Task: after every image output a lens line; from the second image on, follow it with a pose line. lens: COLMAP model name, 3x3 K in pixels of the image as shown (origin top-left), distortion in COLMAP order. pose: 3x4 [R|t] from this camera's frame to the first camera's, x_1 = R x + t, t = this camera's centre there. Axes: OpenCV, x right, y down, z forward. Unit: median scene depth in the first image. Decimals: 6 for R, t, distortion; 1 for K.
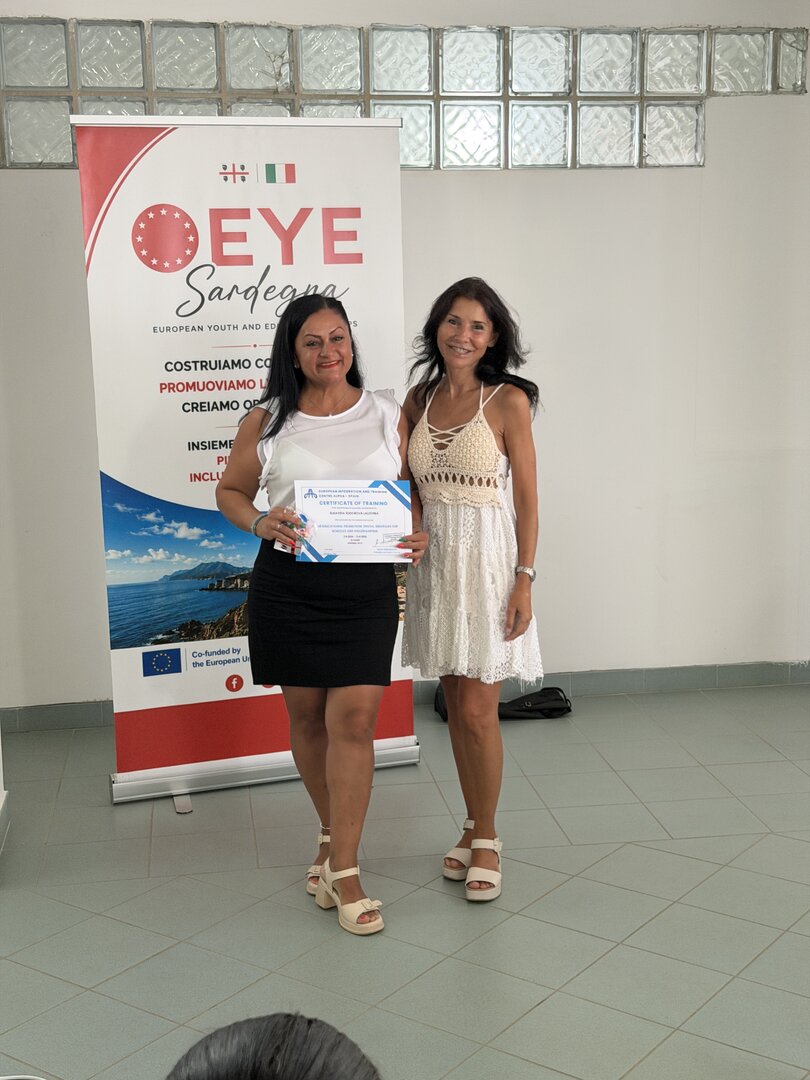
lens RADIAL K [[1502.1, 0, 419.6], [0, 1502.1, 544.2], [0, 0, 1]] dist [0.129672, -0.109898]
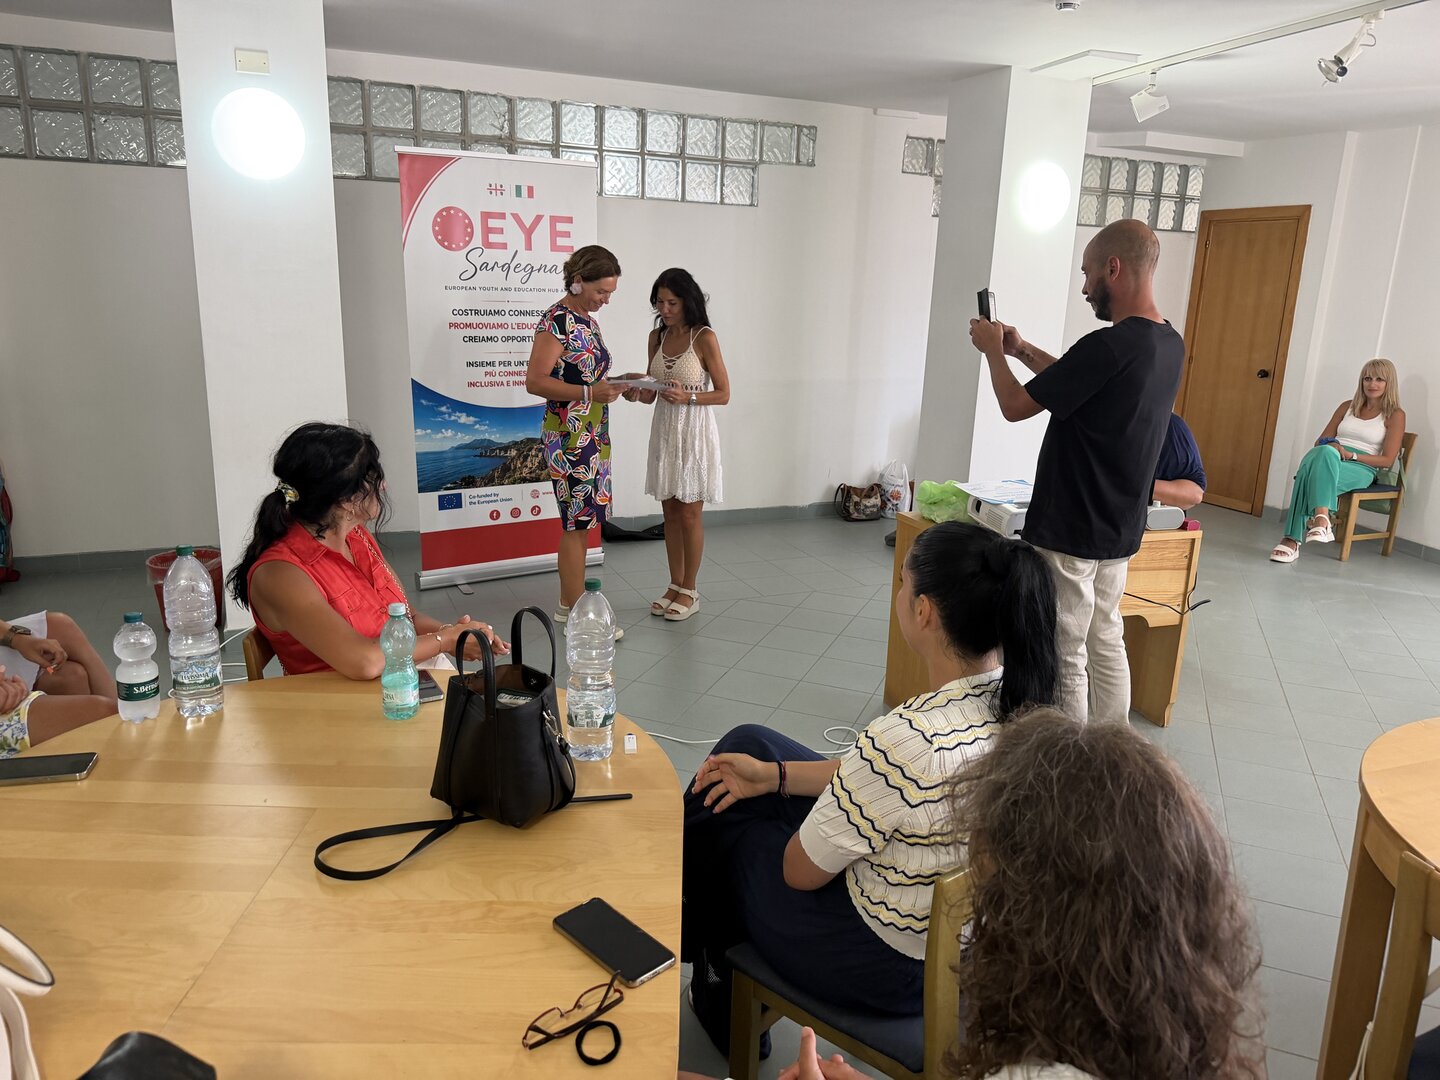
lens RADIAL K [[1006.2, 0, 720.0], [0, 1006.2, 540.0], [0, 0, 1]] dist [0.056365, -0.066356]
pose [[0.967866, -0.018783, 0.250764, -0.161474], [-0.000863, 0.996953, 0.078003, 0.034864], [-0.251465, -0.075713, 0.964900, -0.101715]]
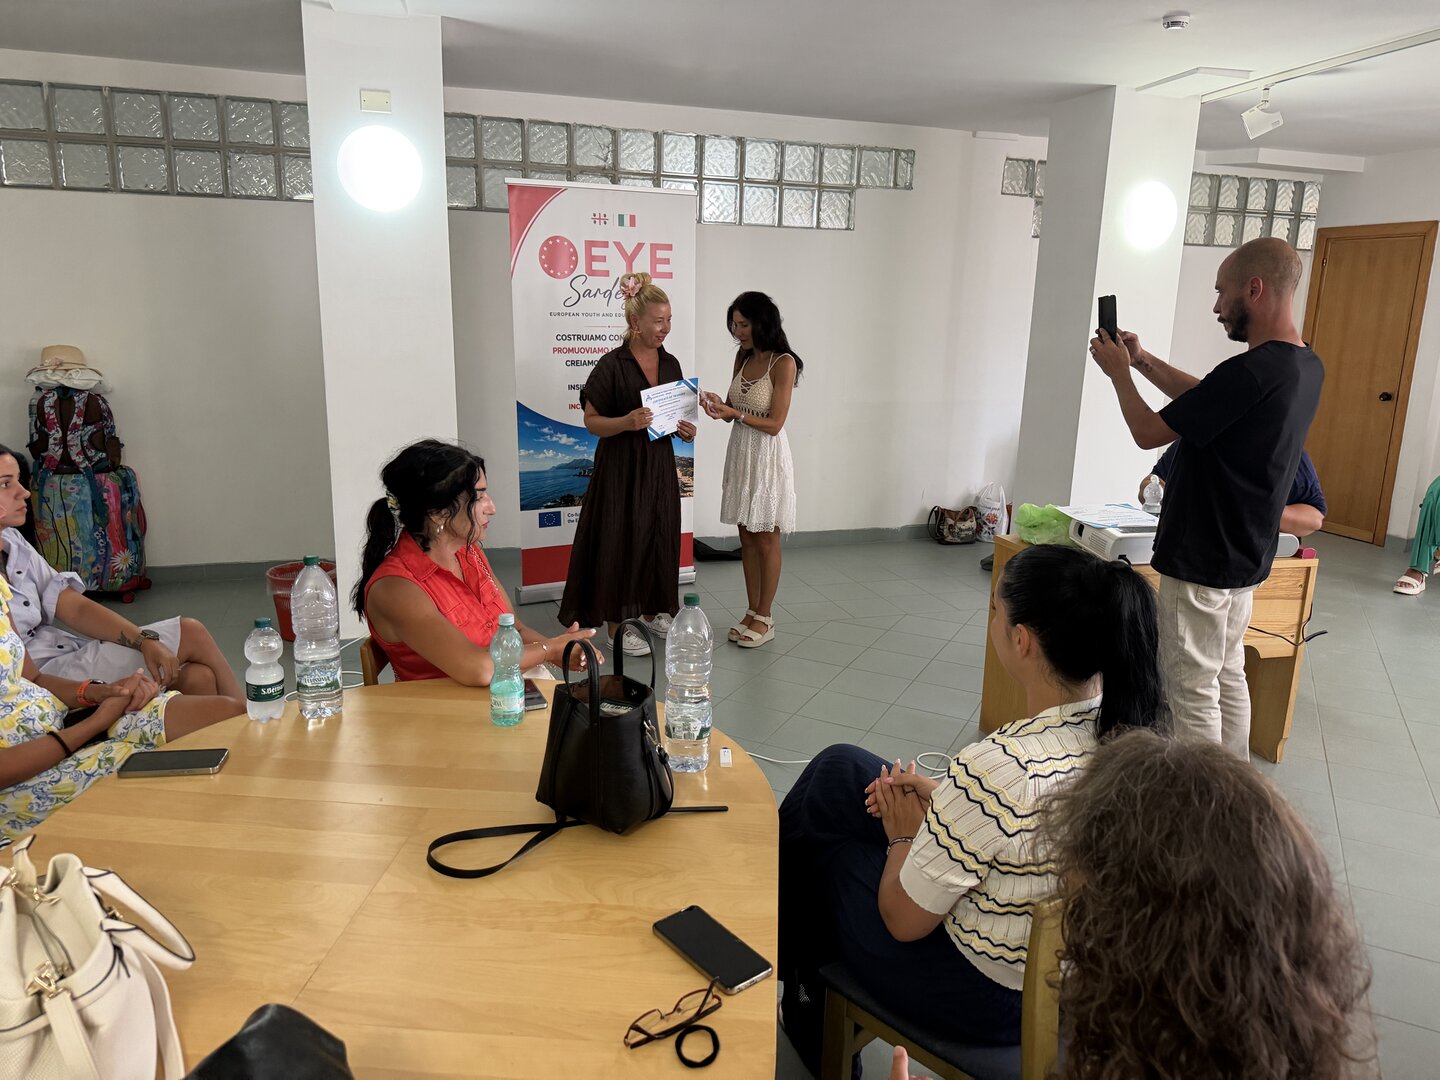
lens RADIAL K [[1001.7, 0, 716.8], [0, 1001.7, 532.9], [0, 0, 1]] dist [0.110072, -0.169059]
pose [[0.986837, 0.001964, 0.161708, -0.166396], [-0.010226, 0.998683, 0.050278, 0.035638], [-0.161396, -0.051270, 0.985557, -0.108435]]
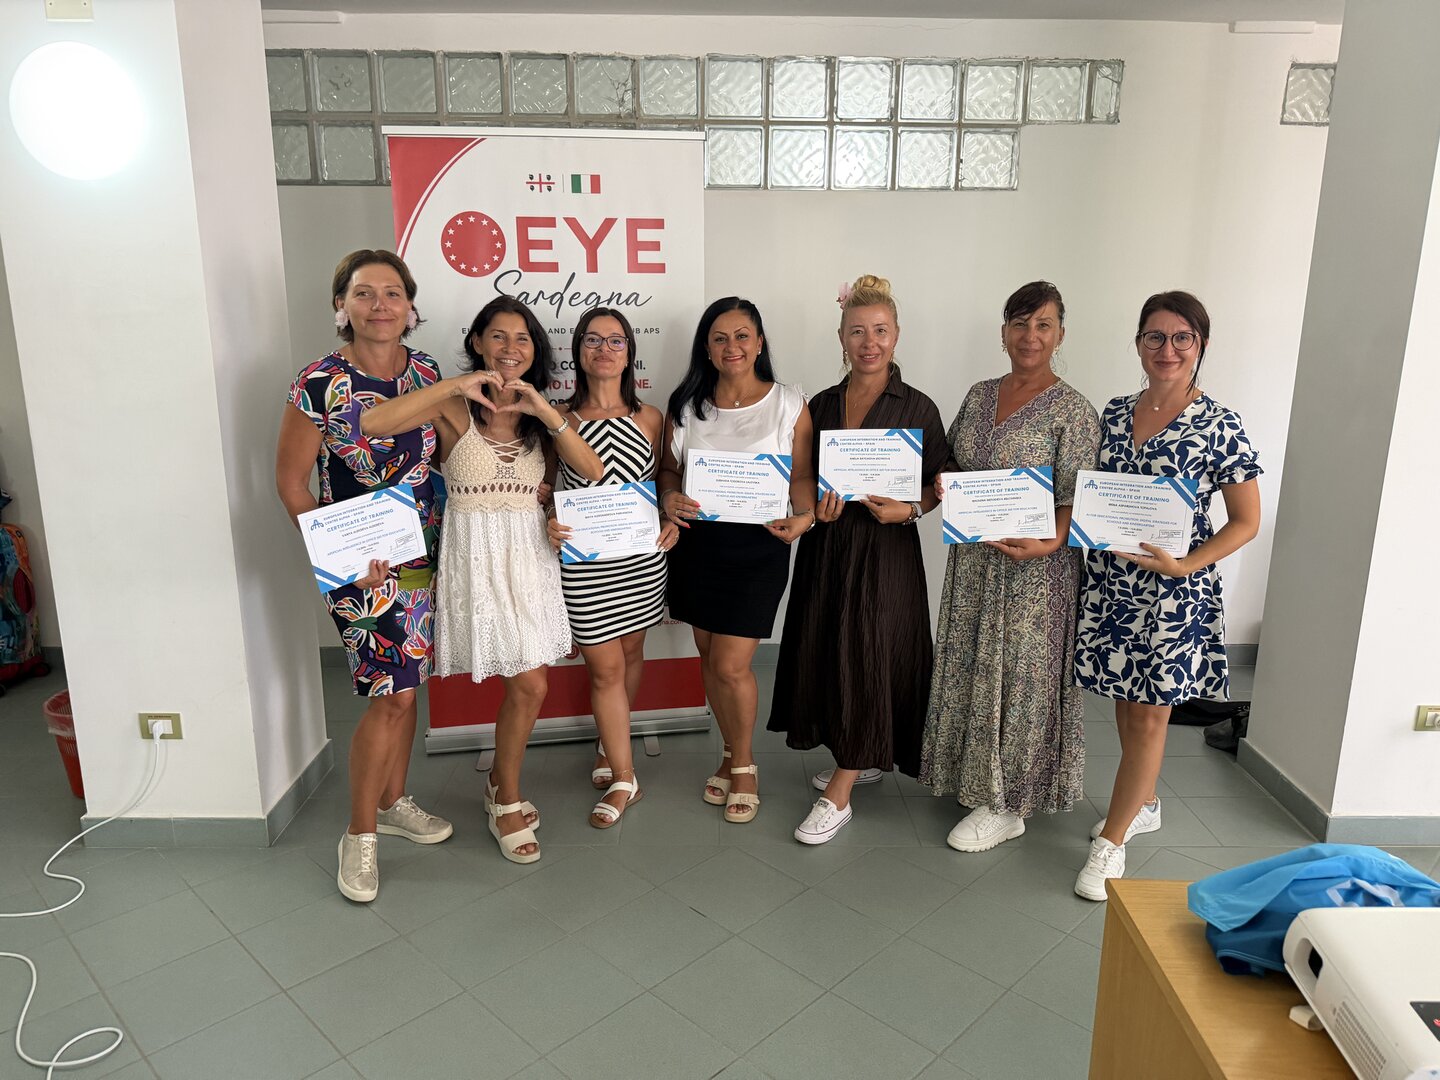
lens RADIAL K [[1002.5, 0, 728.9], [0, 1002.5, 546.1], [0, 0, 1]] dist [0.081135, -0.107774]
pose [[0.990490, 0.053438, -0.126785, 0.105892], [-0.044907, 0.996590, 0.069220, -0.045487], [0.130051, -0.062869, 0.989512, 0.290469]]
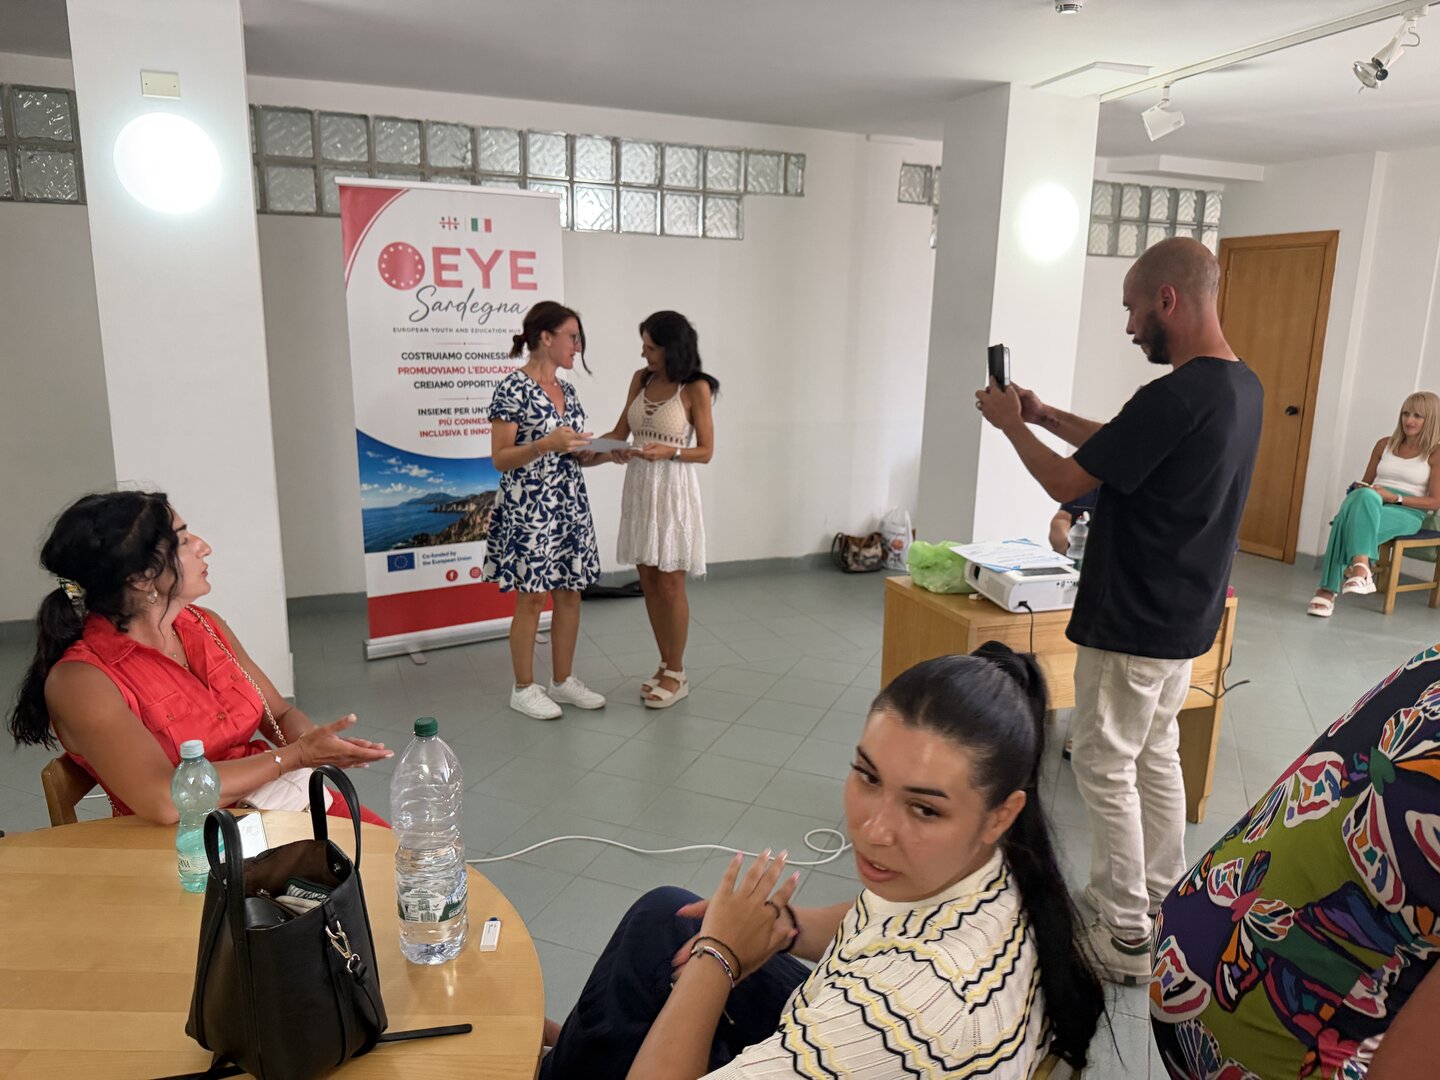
lens RADIAL K [[1006.7, 0, 715.7], [0, 1006.7, 538.7], [0, 0, 1]] dist [0.123356, -0.245508]
pose [[0.972318, -0.017292, 0.233020, -0.102958], [0.008313, 0.999187, 0.039461, 0.019655], [-0.233513, -0.036431, 0.971671, -0.019009]]
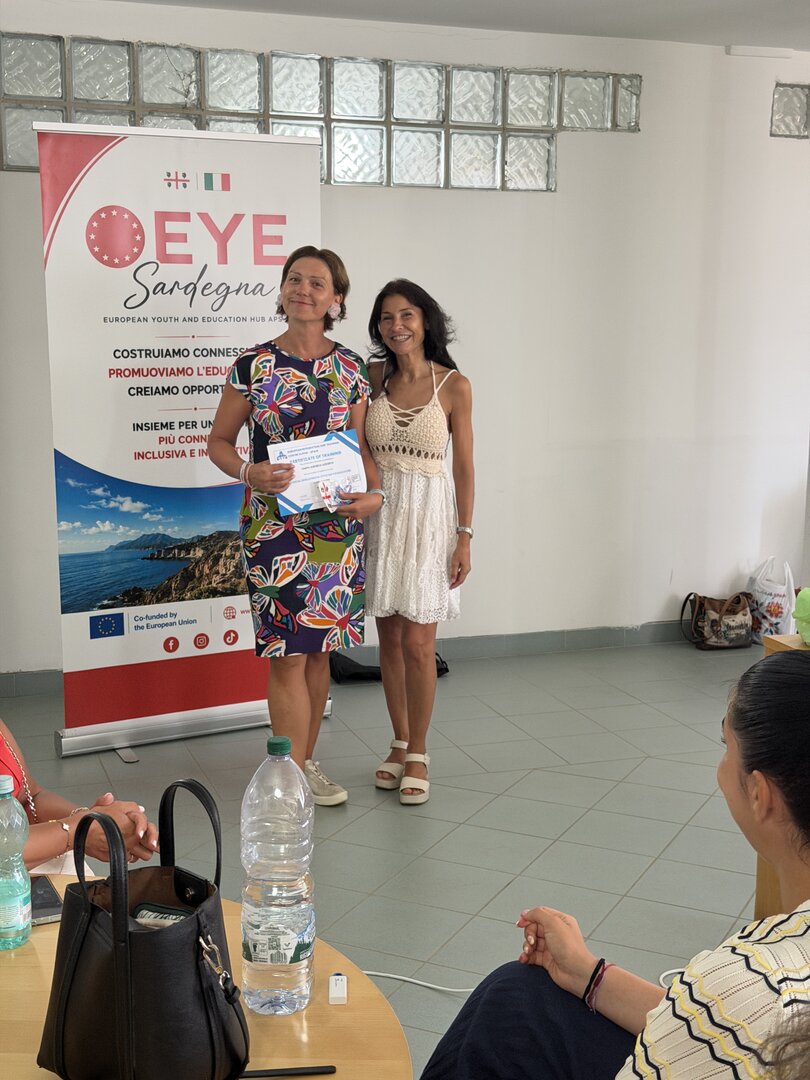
lens RADIAL K [[1502.1, 0, 419.6], [0, 1502.1, 544.2], [0, 0, 1]] dist [0.129672, -0.109898]
pose [[0.982455, -0.007999, 0.186330, -0.150065], [0.010367, 0.999877, -0.011737, 0.034189], [-0.186213, 0.013463, 0.982417, -0.112349]]
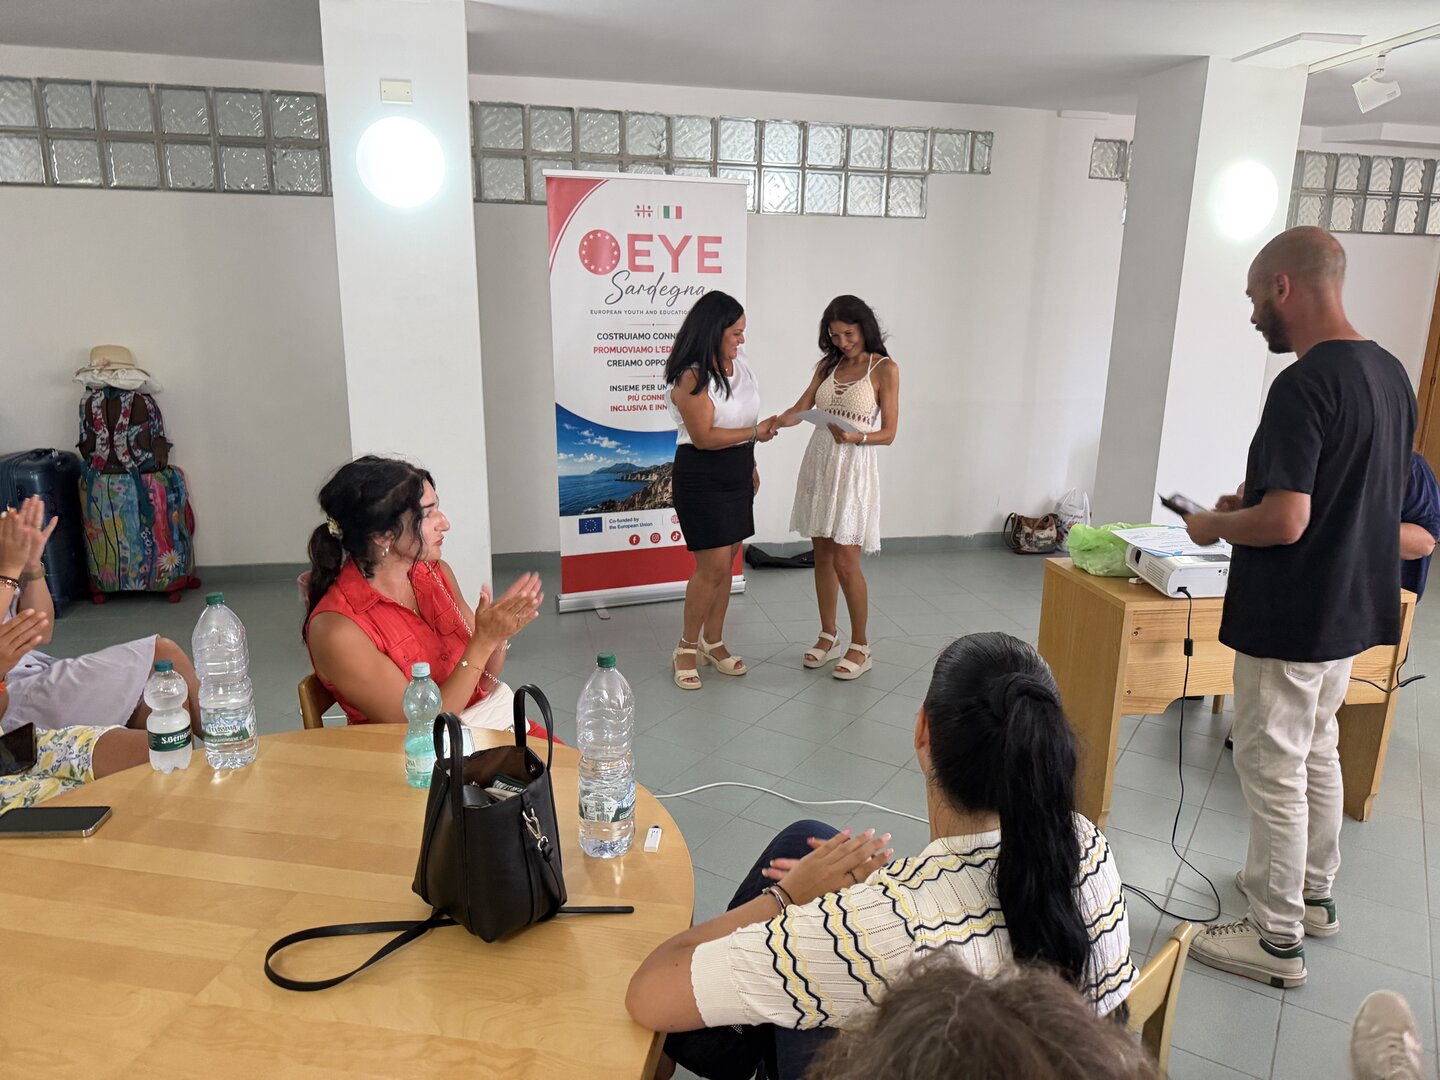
lens RADIAL K [[1002.5, 0, 728.9], [0, 1002.5, 546.1], [0, 0, 1]] dist [0.081135, -0.107774]
pose [[0.997332, 0.015201, 0.071398, -0.099679], [-0.020528, 0.997011, 0.074479, 0.018021], [-0.070053, -0.075746, 0.994663, -0.060675]]
